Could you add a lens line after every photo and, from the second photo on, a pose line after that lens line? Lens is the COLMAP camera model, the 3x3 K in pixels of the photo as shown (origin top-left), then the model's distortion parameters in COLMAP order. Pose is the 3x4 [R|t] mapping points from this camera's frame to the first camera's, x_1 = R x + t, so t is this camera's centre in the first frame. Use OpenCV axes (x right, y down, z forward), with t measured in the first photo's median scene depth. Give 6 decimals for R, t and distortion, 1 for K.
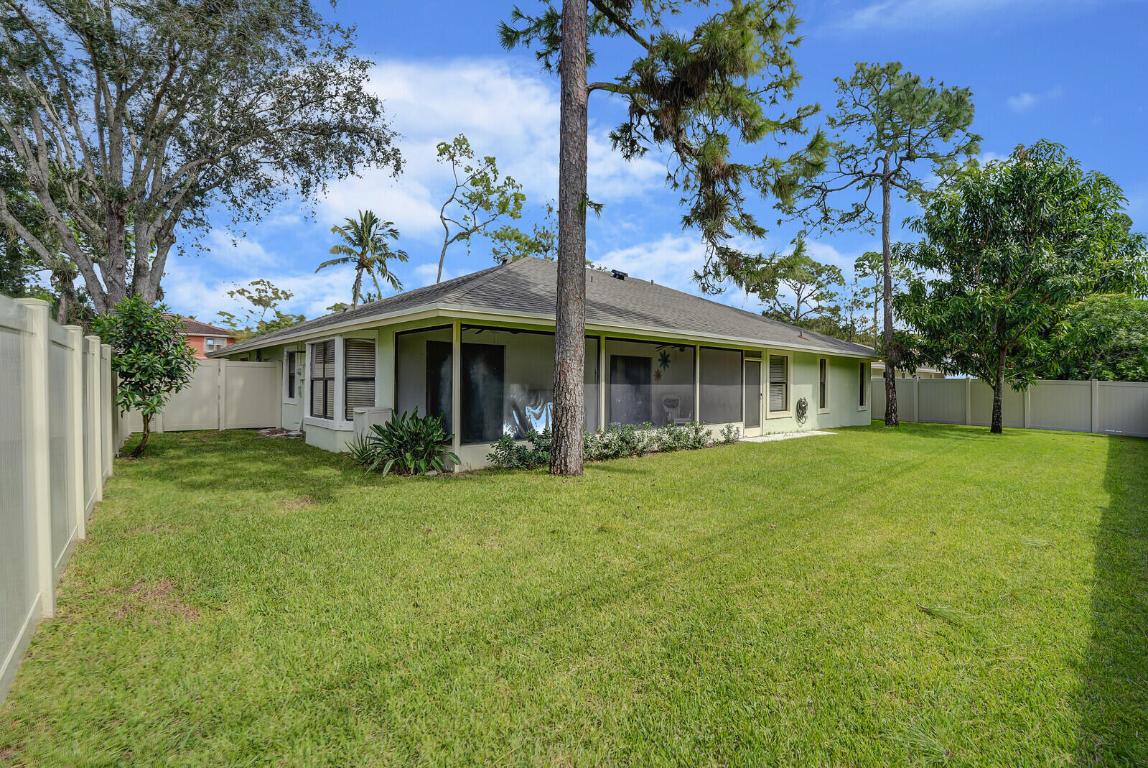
lens RADIAL K [[535.3, 0, 579.5], [0, 535.3, 386.4], [0, 0, 1]] dist [0.003493, 0.003618]
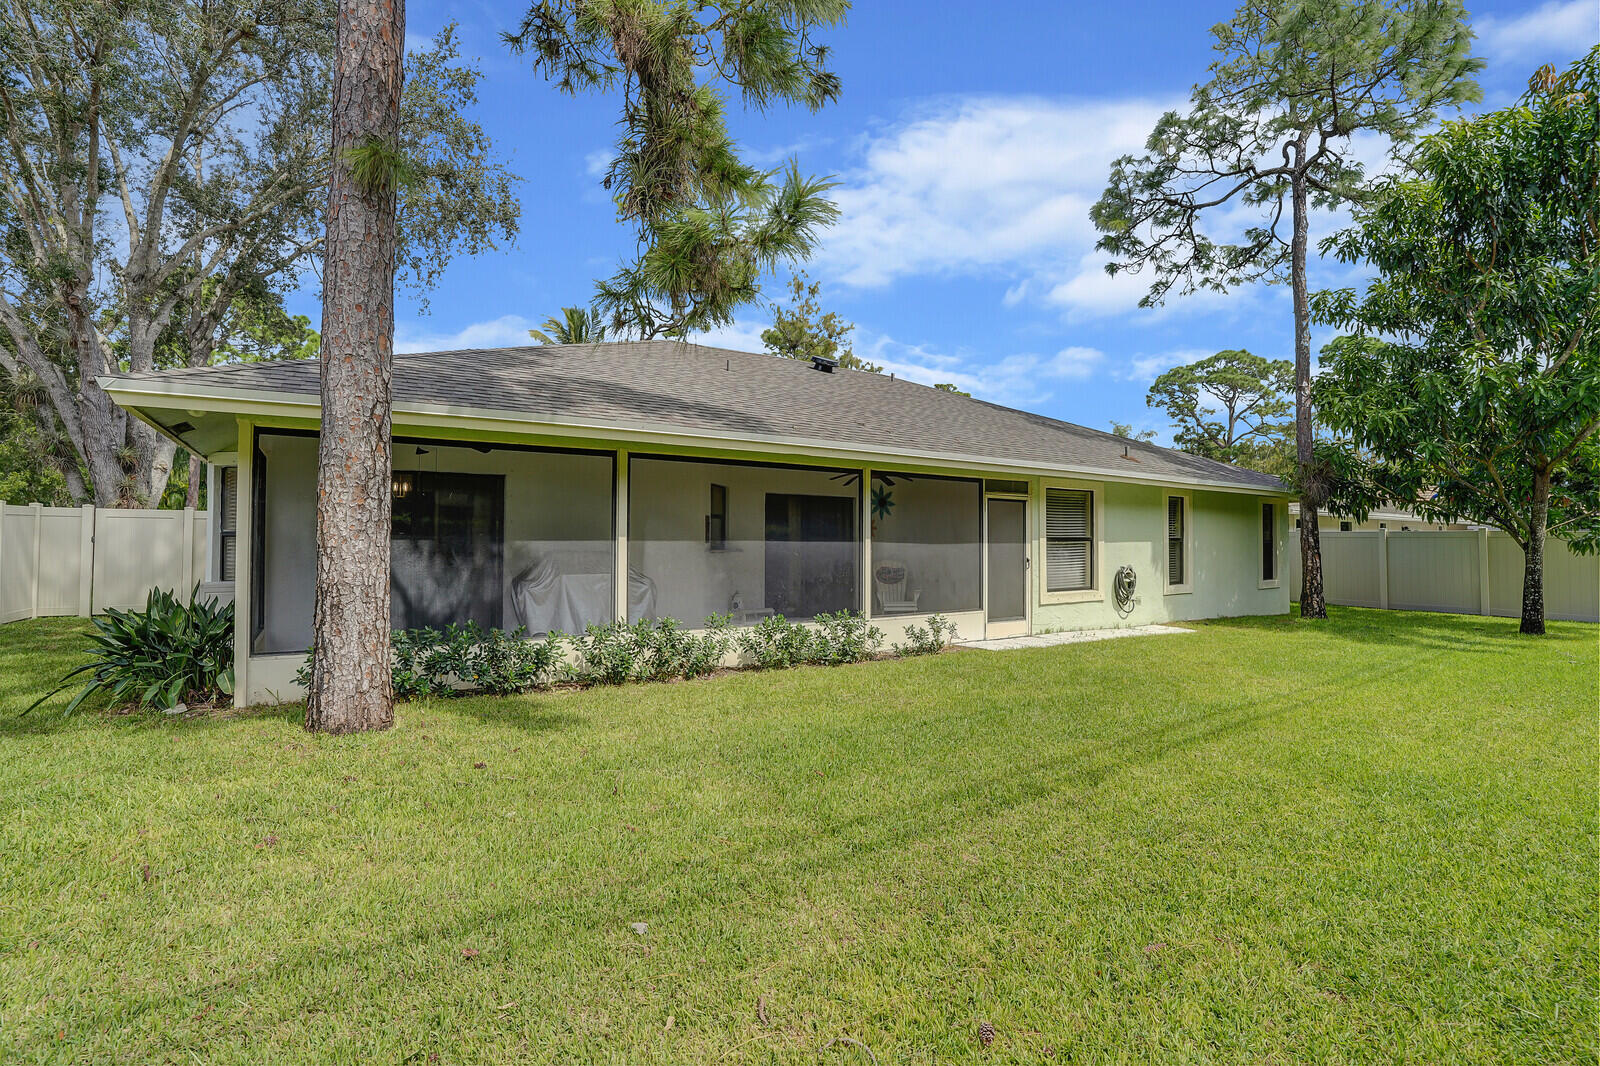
lens RADIAL K [[746.1, 0, 794.0], [0, 746.1, 529.1], [0, 0, 1]] dist [0.003493, 0.003618]
pose [[0.988035, -0.008601, -0.153991, 0.180029], [0.004276, 0.999588, -0.028394, 0.003062], [0.154172, 0.027396, 0.987664, 0.166951]]
